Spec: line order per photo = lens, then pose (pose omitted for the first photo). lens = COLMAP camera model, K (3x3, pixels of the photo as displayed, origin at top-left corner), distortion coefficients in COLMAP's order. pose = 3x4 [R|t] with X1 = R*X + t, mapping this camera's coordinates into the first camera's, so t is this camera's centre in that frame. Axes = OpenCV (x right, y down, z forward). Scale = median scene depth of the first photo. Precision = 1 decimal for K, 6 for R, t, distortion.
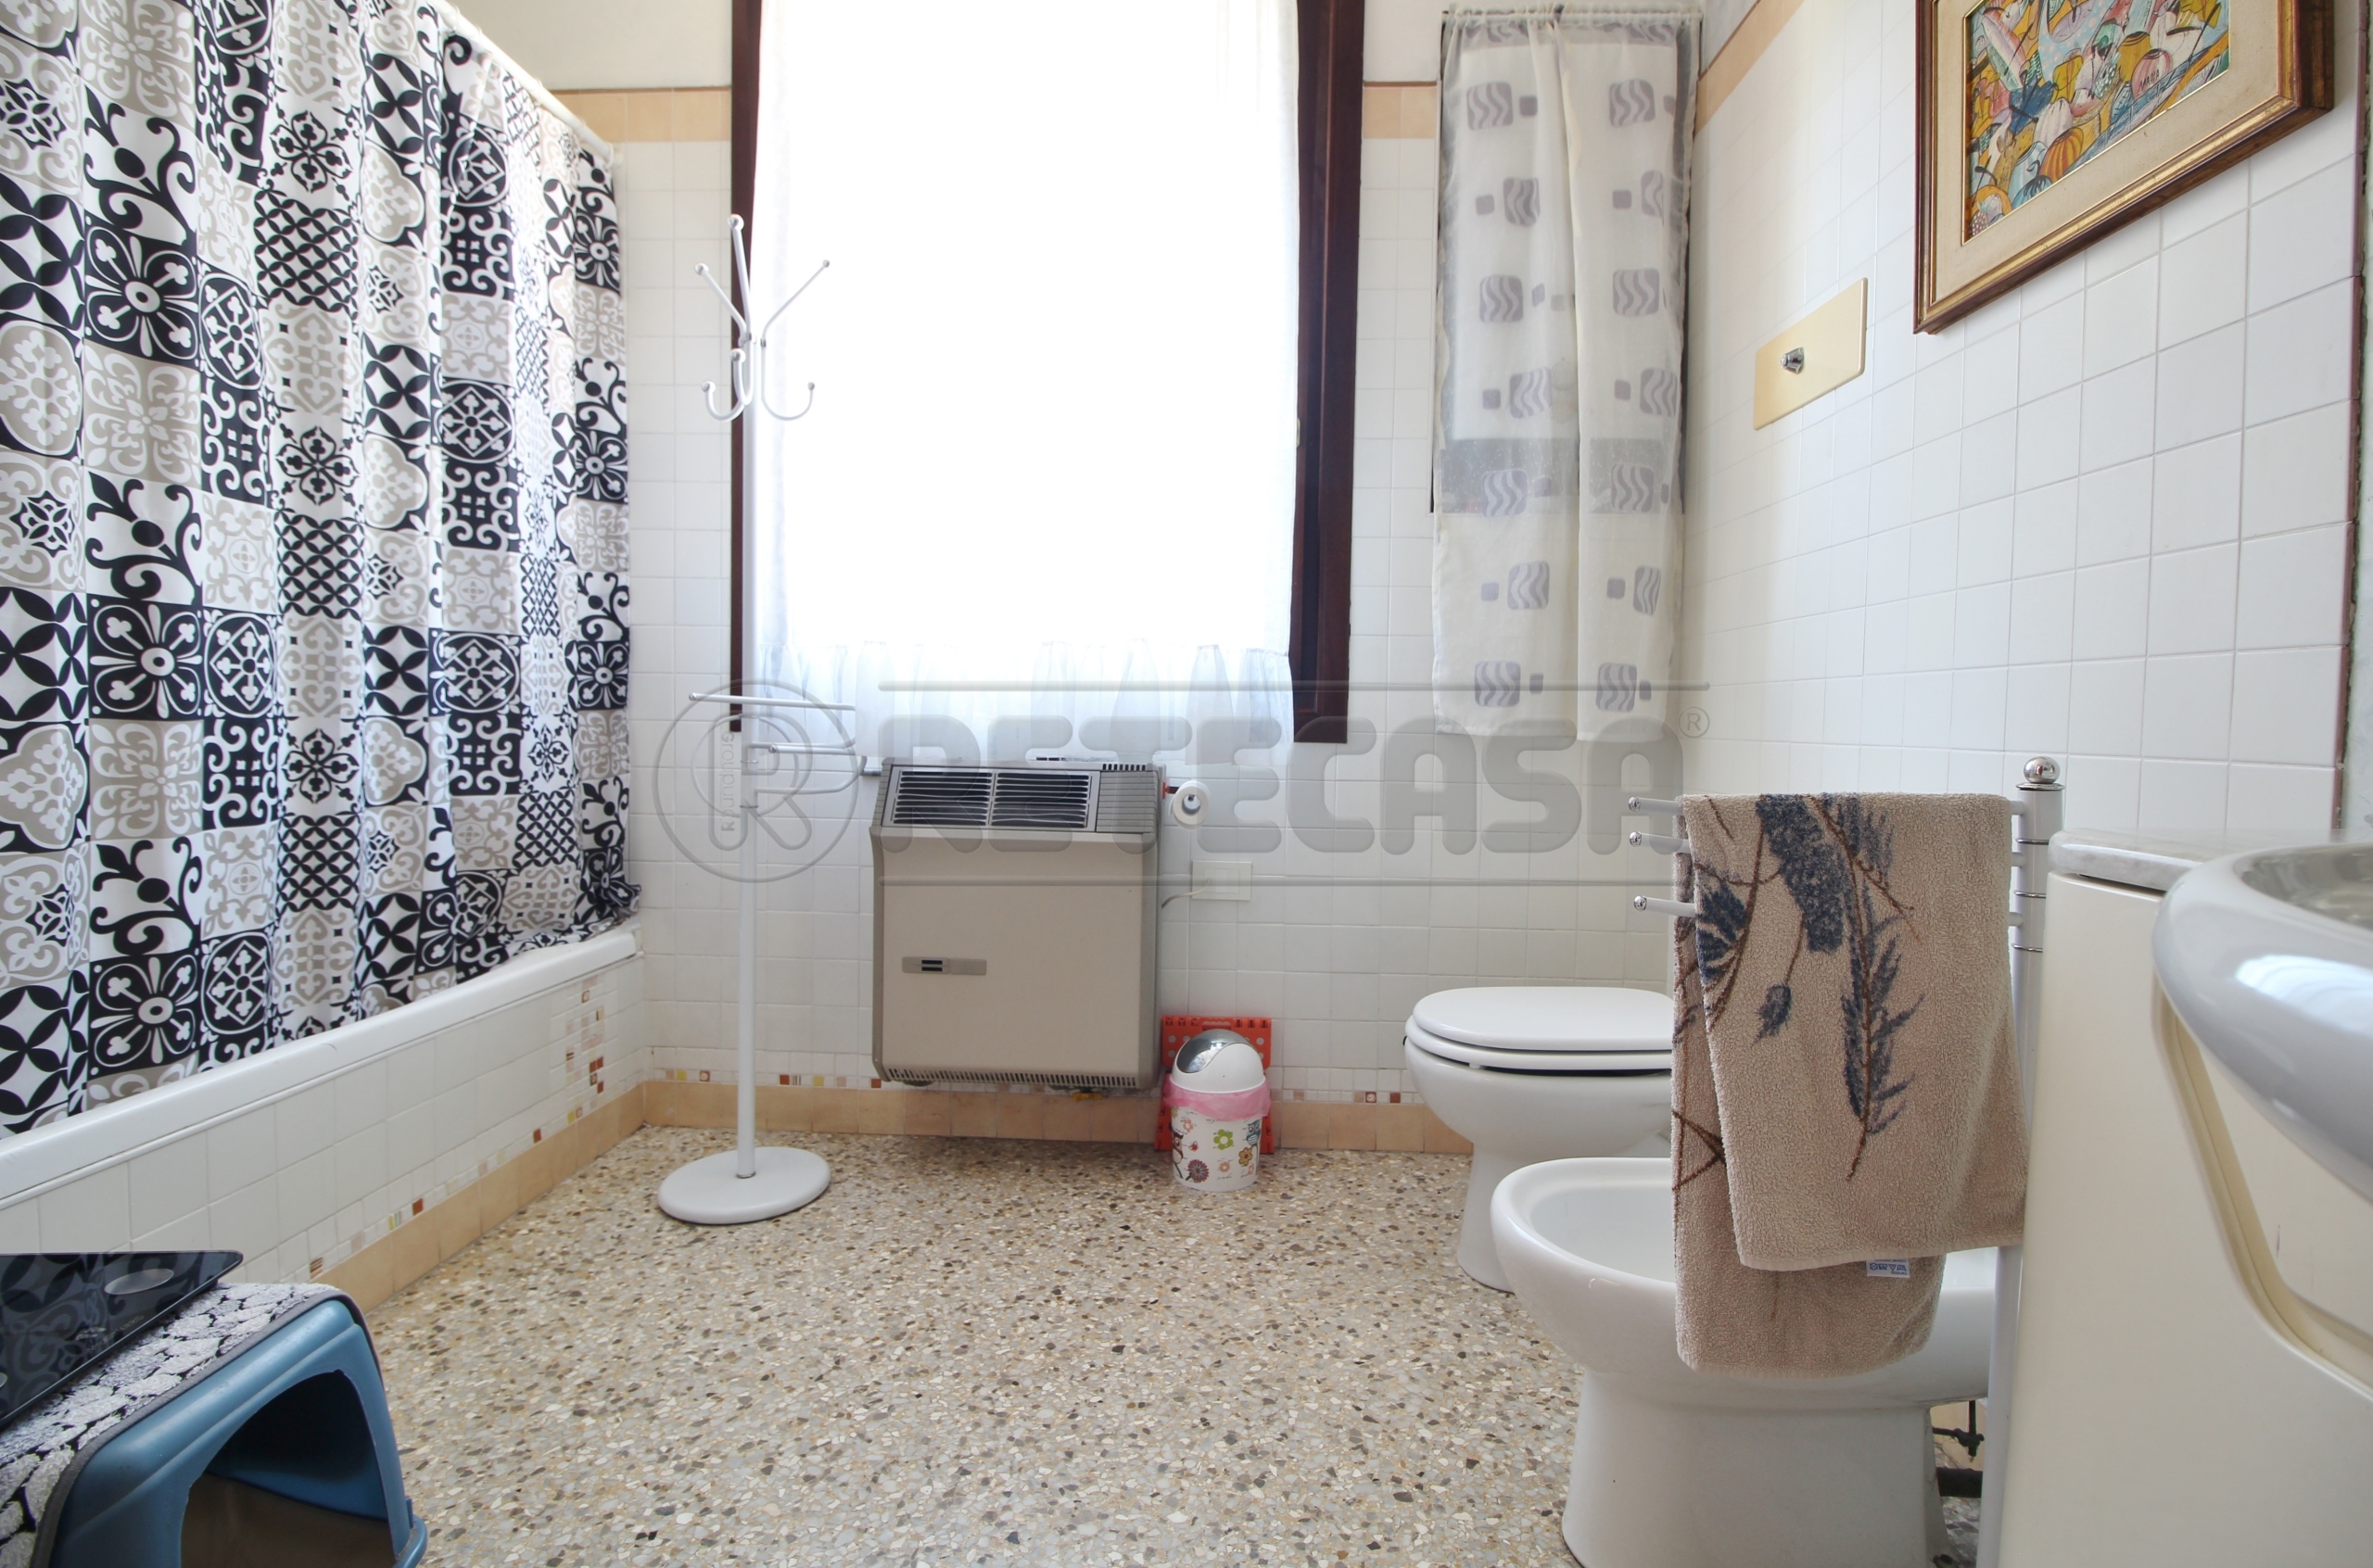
lens RADIAL K [[1107.1, 0, 1178.1], [0, 1107.1, 771.7], [0, 0, 1]] dist [-0.006769, -0.008766]
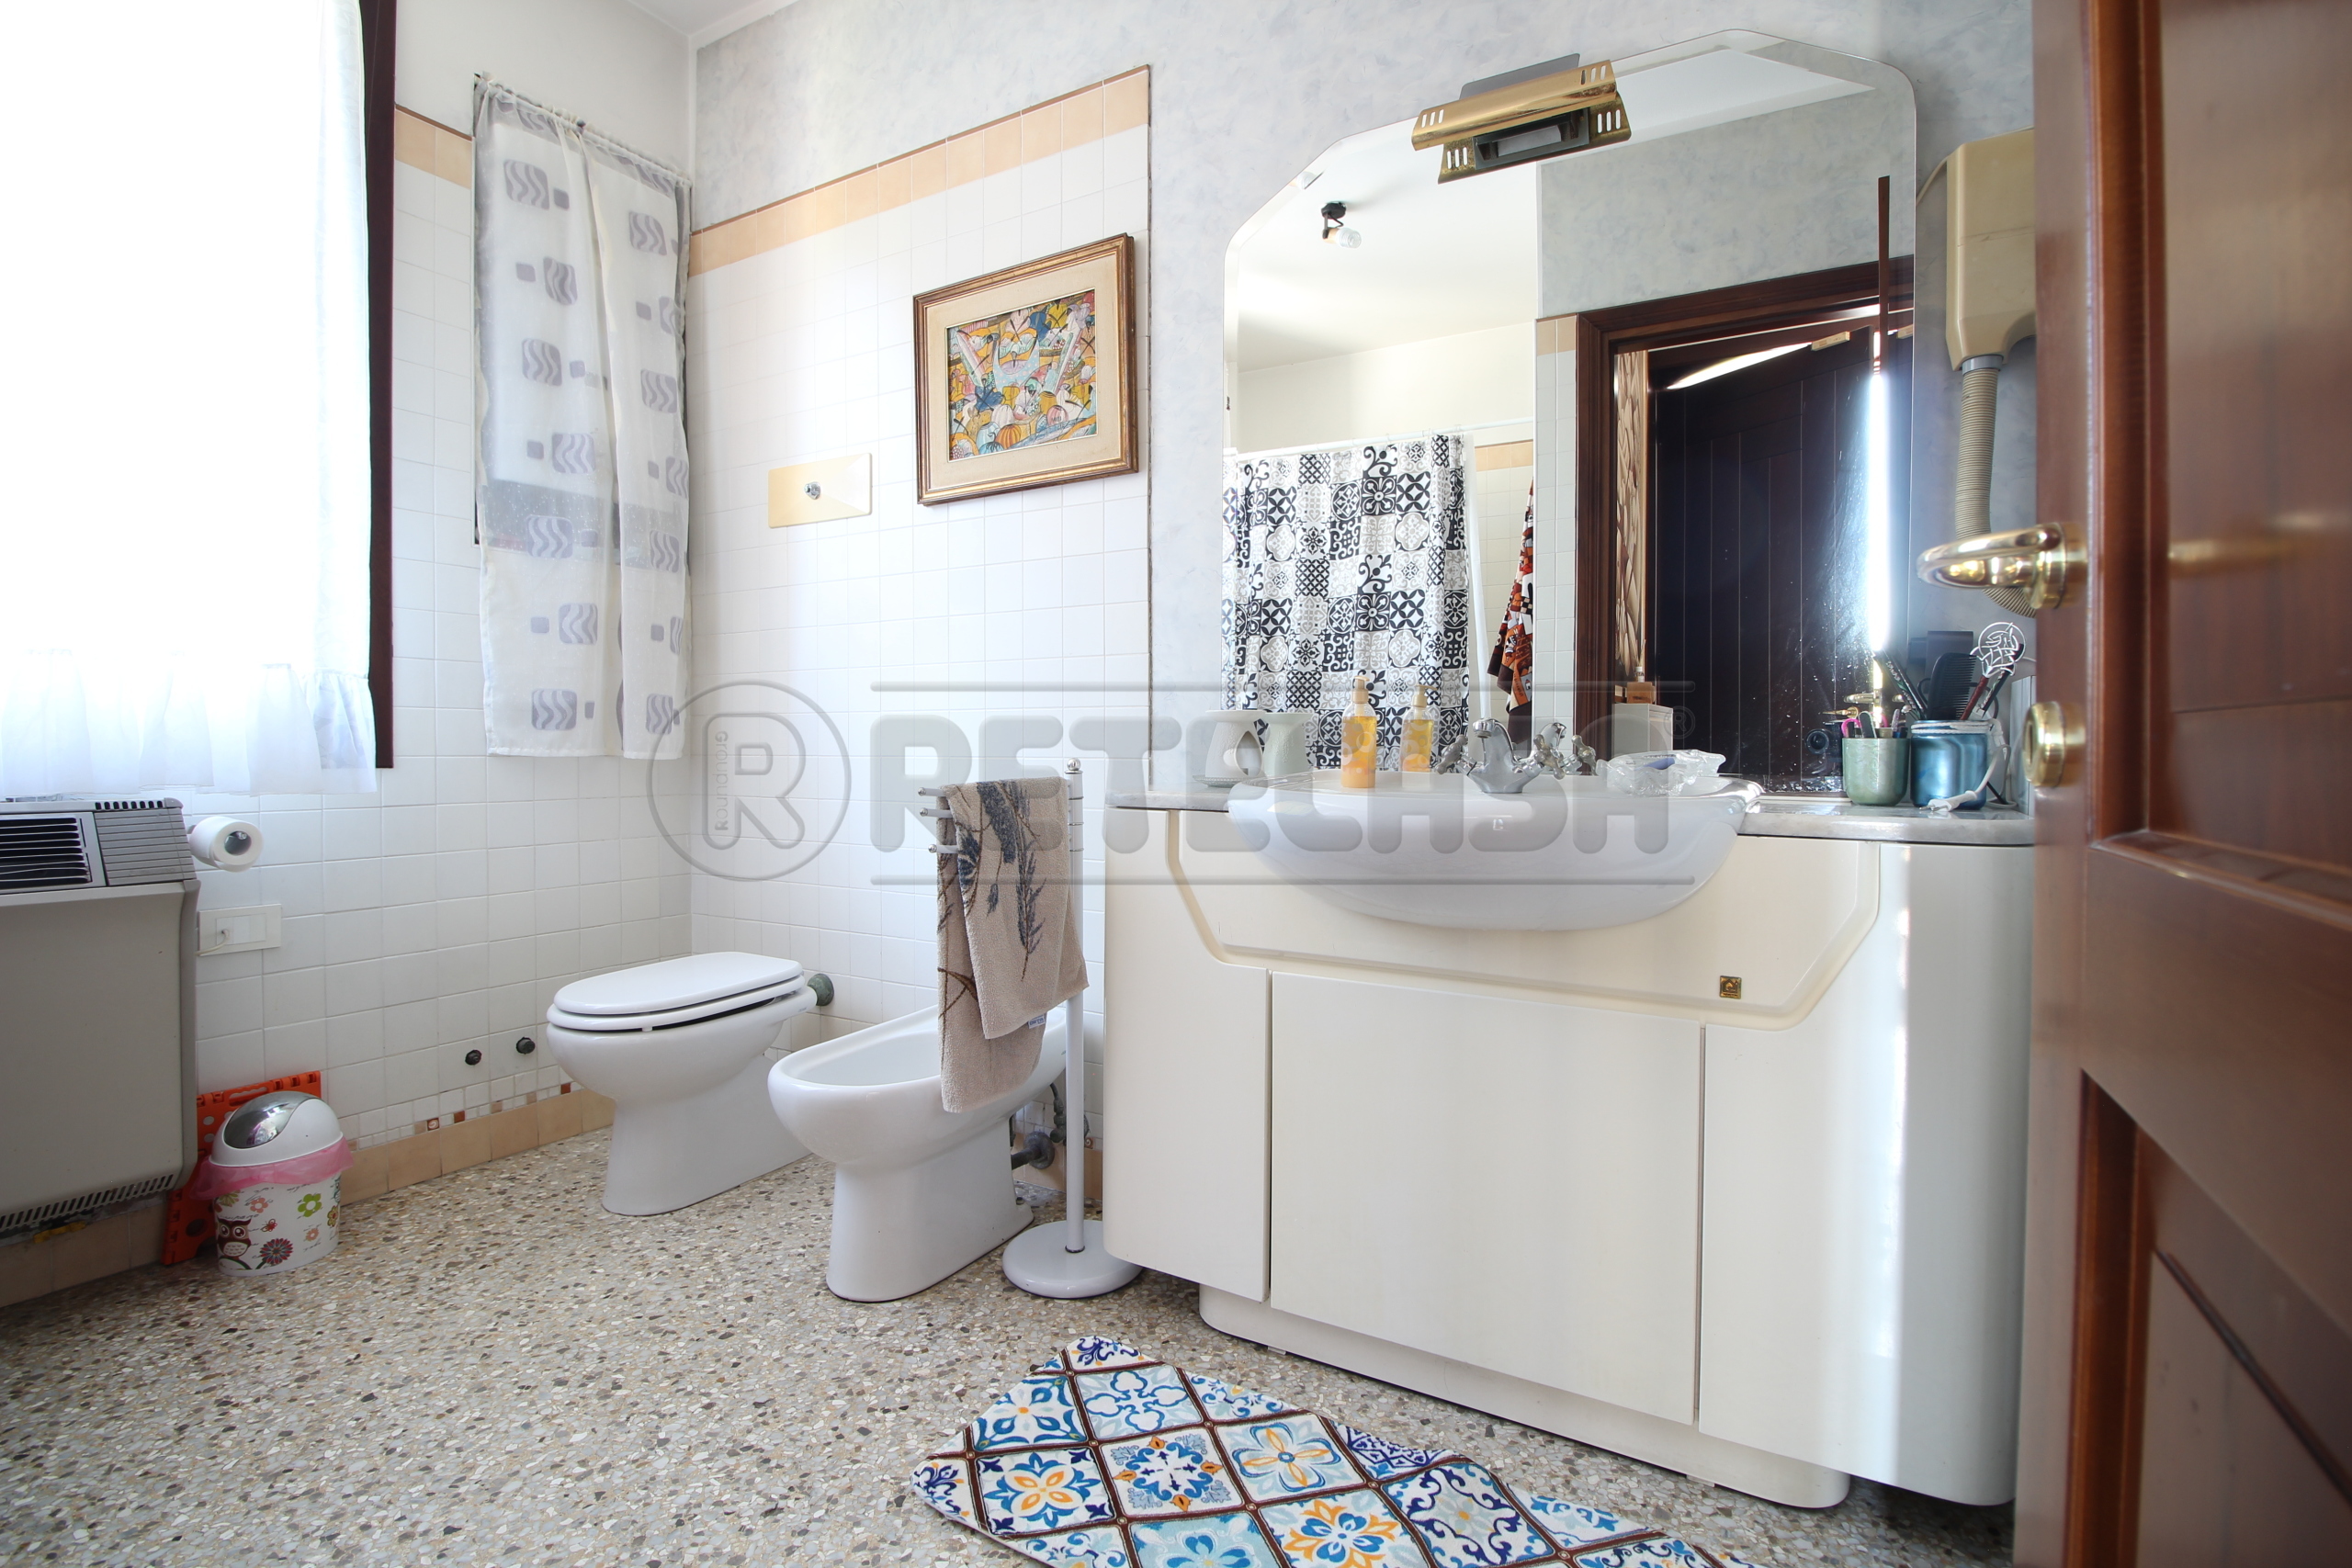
lens RADIAL K [[1087.2, 0, 1180.6], [0, 1087.2, 772.1], [0, 0, 1]] dist [-0.010774, -0.005286]
pose [[0.475550, -0.035357, 0.878978, -0.383738], [0.047915, 0.998750, 0.014251, -0.002378], [-0.878383, 0.035339, 0.476650, -0.066510]]
